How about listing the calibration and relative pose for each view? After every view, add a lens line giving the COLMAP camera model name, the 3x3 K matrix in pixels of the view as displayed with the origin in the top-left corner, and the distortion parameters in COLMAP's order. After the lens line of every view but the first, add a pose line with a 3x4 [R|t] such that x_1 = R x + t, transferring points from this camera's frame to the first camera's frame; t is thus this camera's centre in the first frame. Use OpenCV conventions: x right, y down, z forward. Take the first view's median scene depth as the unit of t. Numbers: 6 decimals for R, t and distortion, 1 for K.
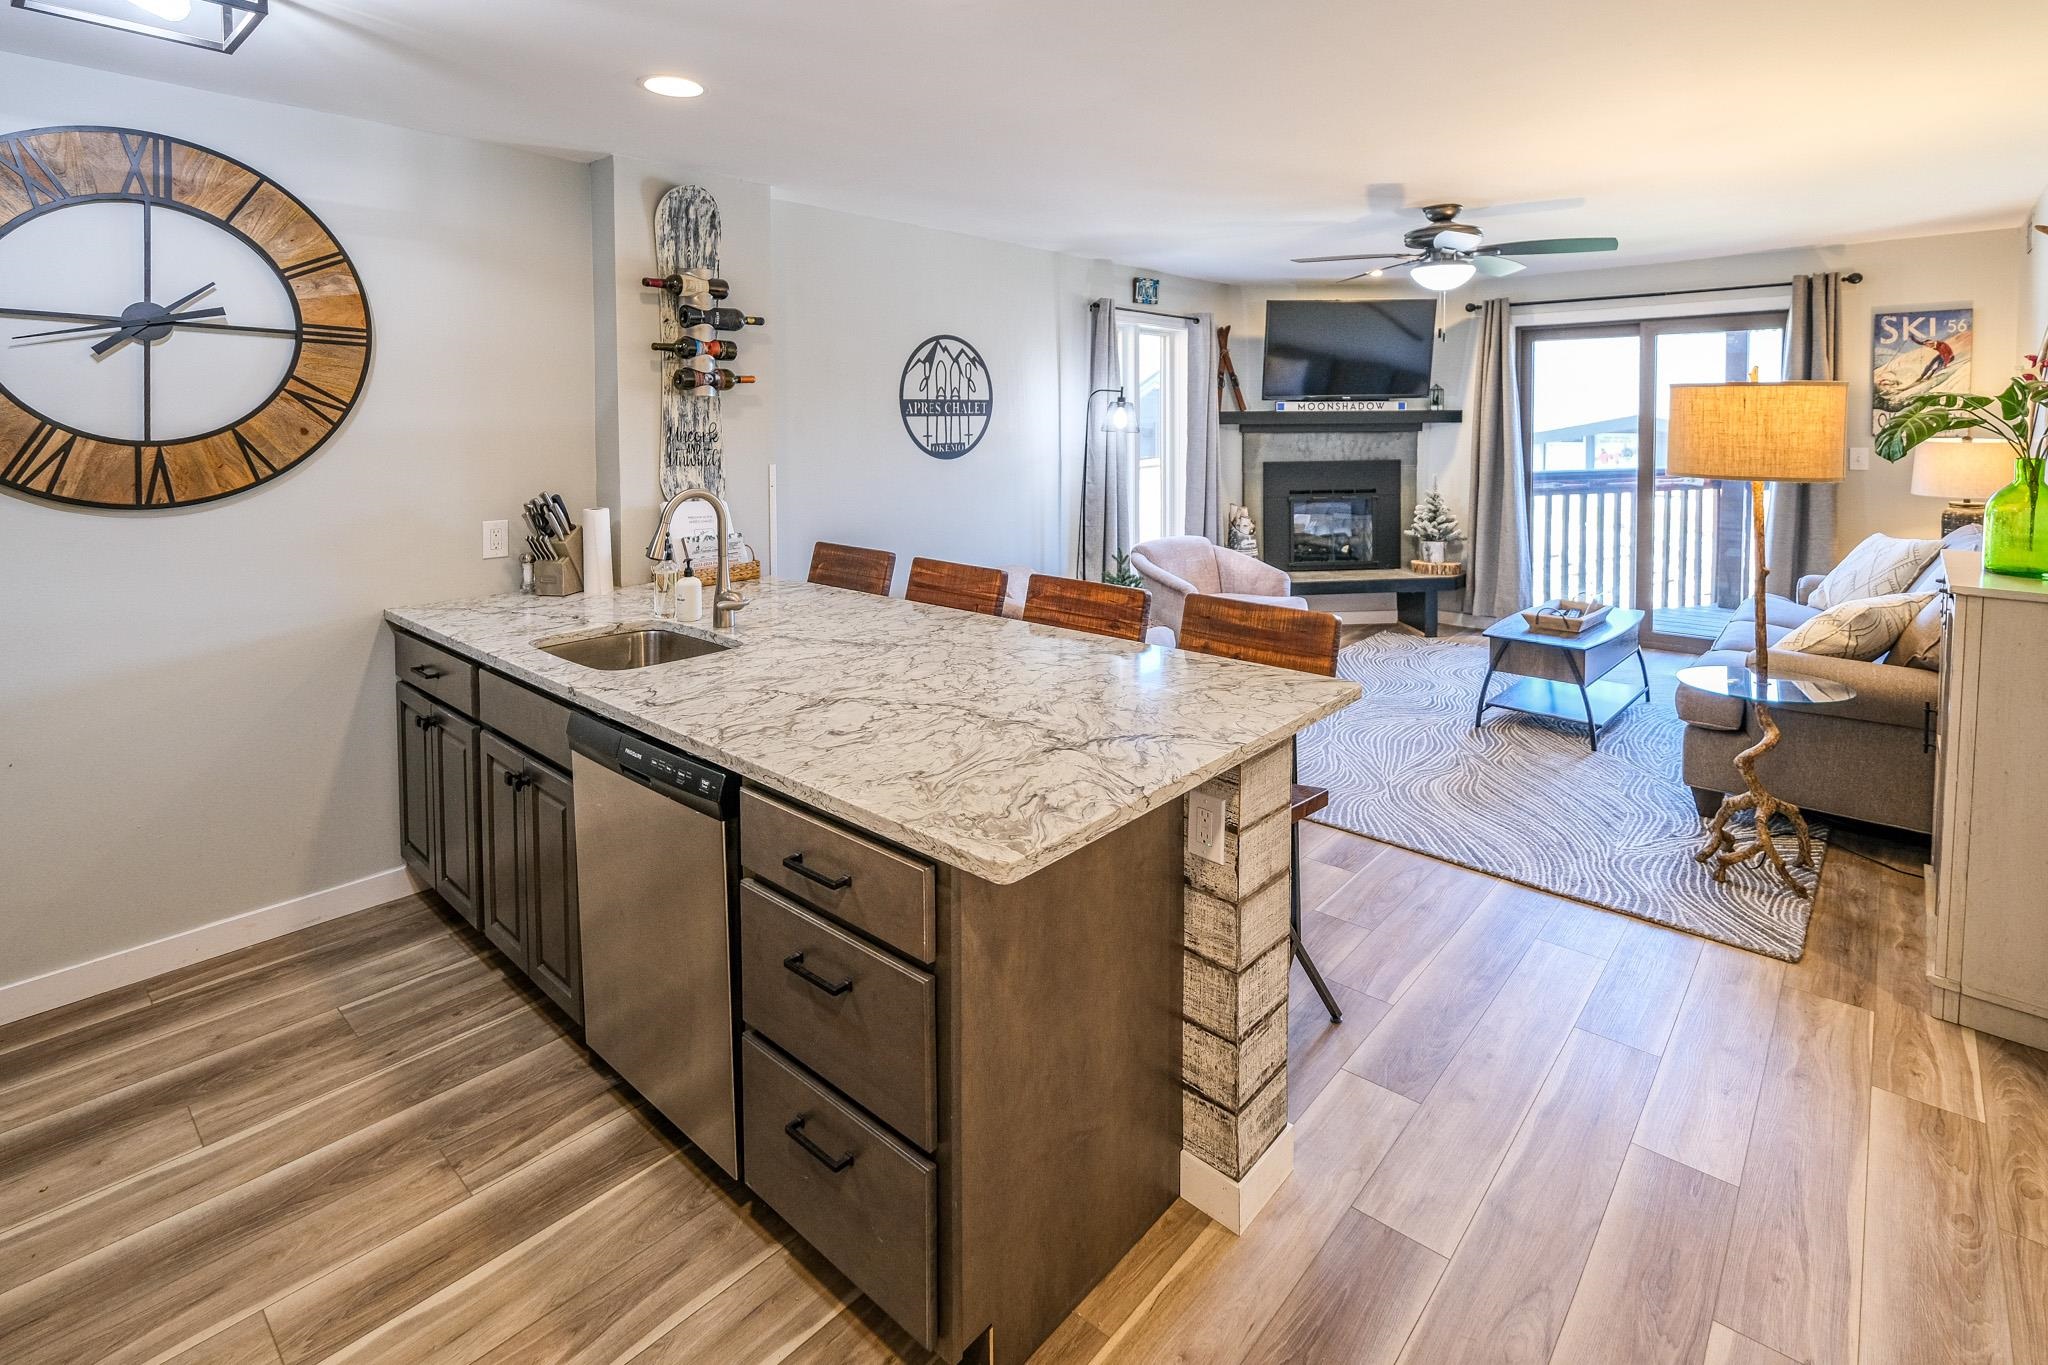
lens RADIAL K [[985.9, 0, 914.3], [0, 985.9, 442.9], [0, 0, 1]] dist [0.002187, -0.000095]
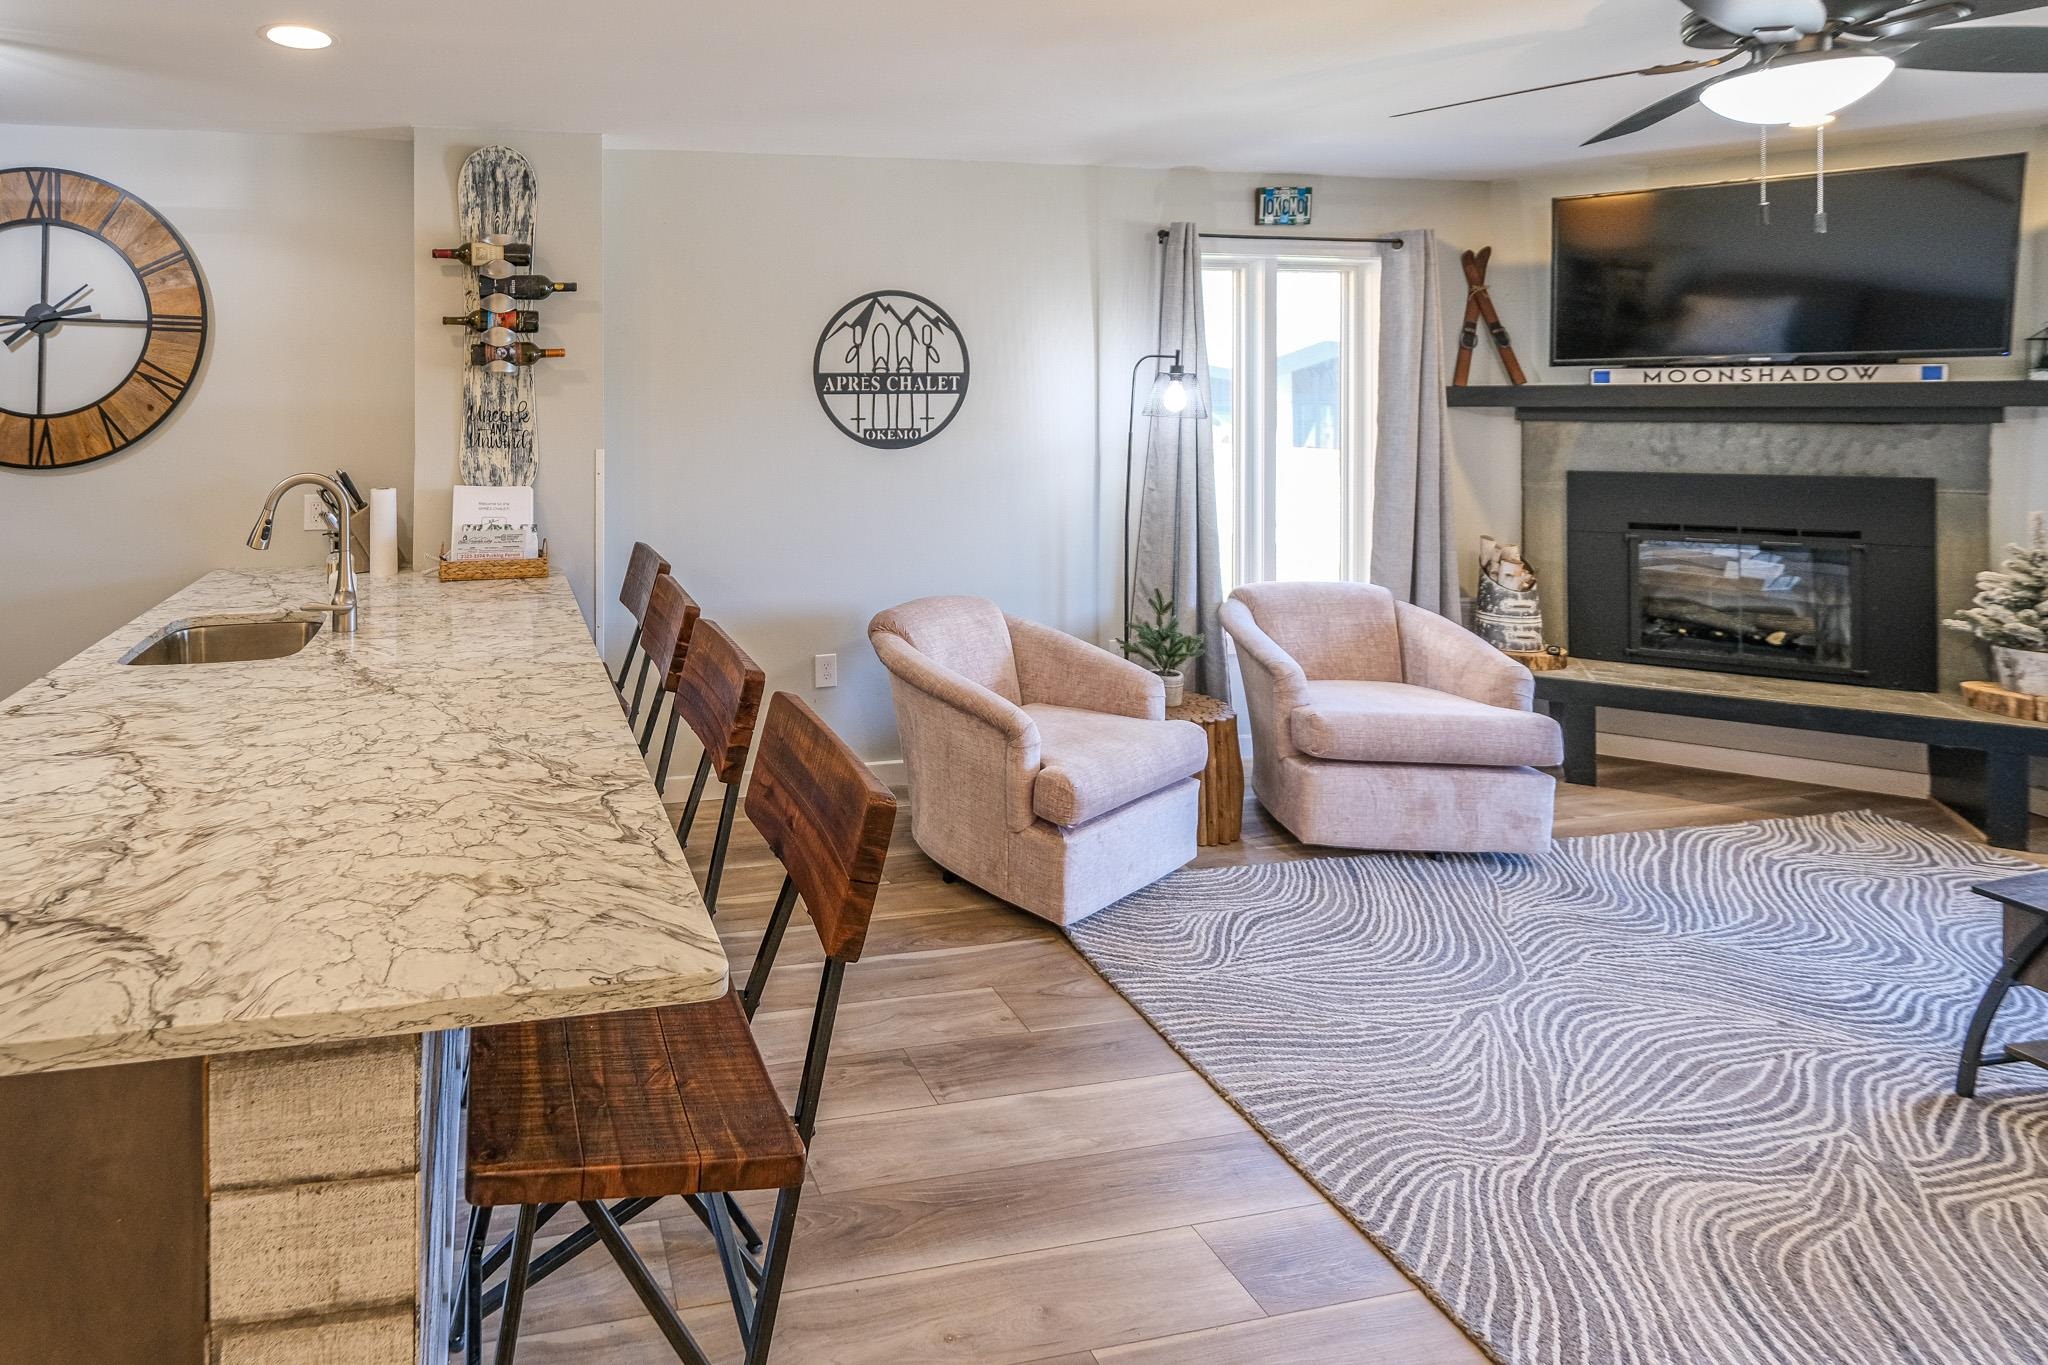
lens RADIAL K [[935.0, 0, 691.3], [0, 935.0, 402.0], [0, 0, 1]] dist [0.002537, -0.000860]
pose [[0.809079, 0.003047, -0.587692, 0.351059], [-0.015342, 0.999755, -0.015937, -0.006635], [0.587500, 0.021911, 0.808927, 0.316328]]
